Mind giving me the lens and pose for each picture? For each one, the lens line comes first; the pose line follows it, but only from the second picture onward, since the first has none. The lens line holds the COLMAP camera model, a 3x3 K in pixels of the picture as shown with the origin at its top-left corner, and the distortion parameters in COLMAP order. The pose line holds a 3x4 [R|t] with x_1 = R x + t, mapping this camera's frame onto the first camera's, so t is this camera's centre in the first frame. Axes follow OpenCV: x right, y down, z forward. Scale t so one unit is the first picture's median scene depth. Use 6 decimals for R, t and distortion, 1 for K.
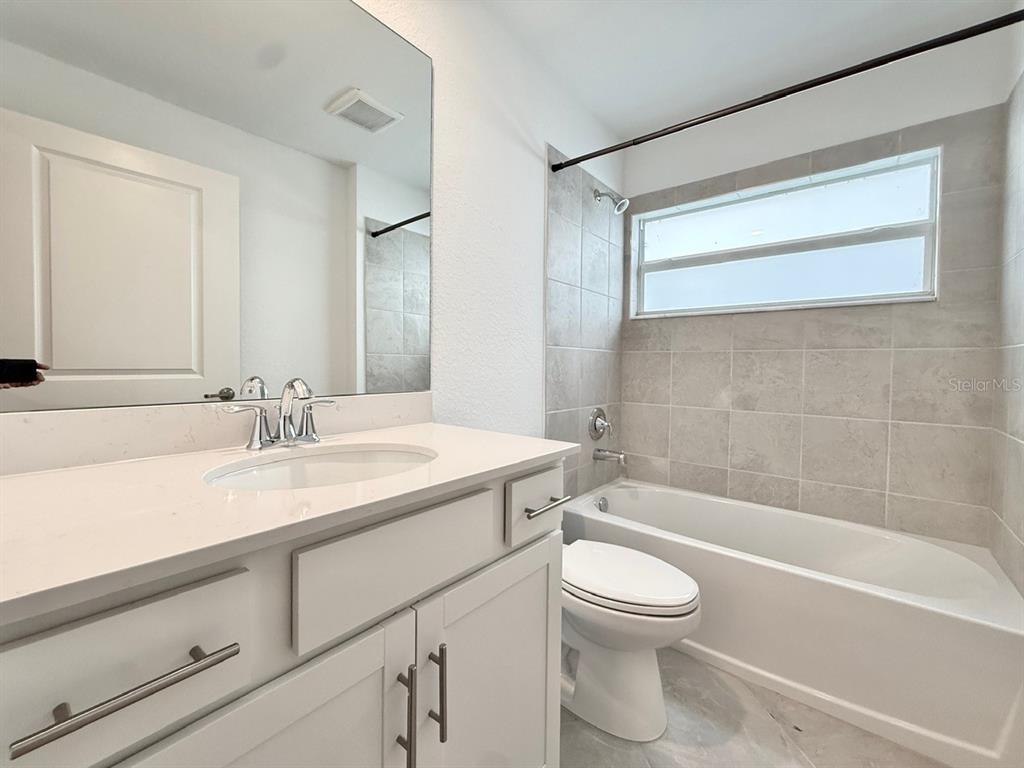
lens RADIAL K [[405.6, 0, 496.6], [0, 405.6, 376.4], [0, 0, 1]] dist [-0.008863, 0.000792]
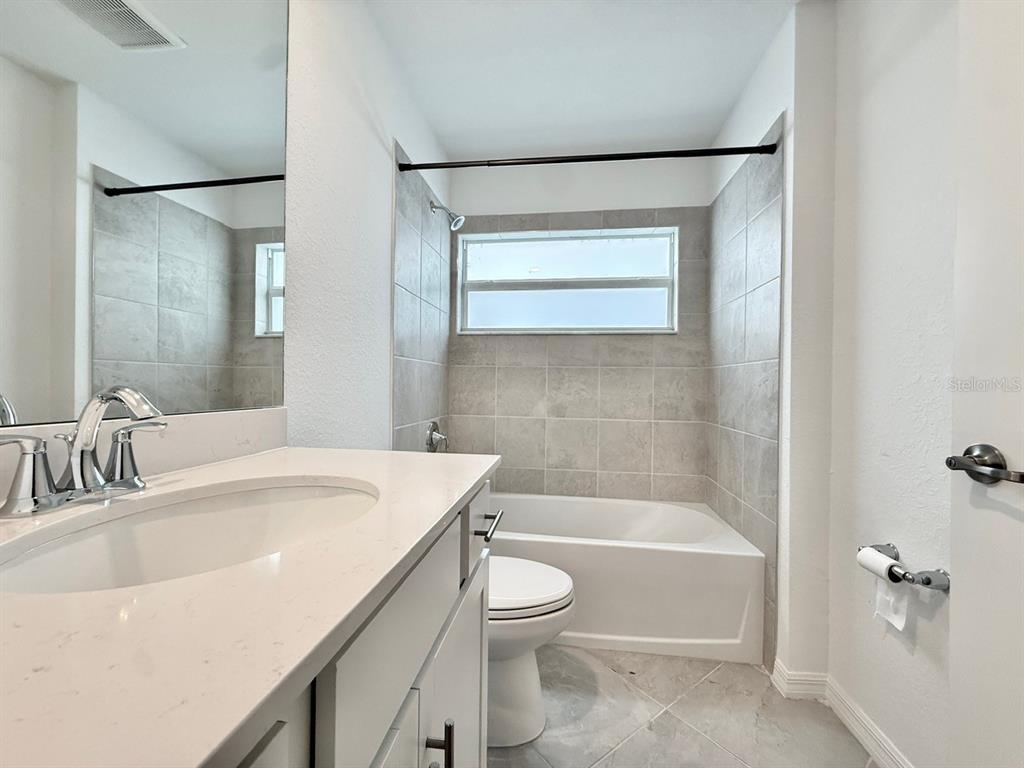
lens RADIAL K [[405.6, 0, 507.4], [0, 405.6, 384.5], [0, 0, 1]] dist [-0.008863, 0.000792]
pose [[0.853641, 0.001480, 0.520860, -0.135274], [0.008411, 0.999826, -0.016626, 0.007157], [-0.520794, 0.018574, 0.853480, 0.078369]]
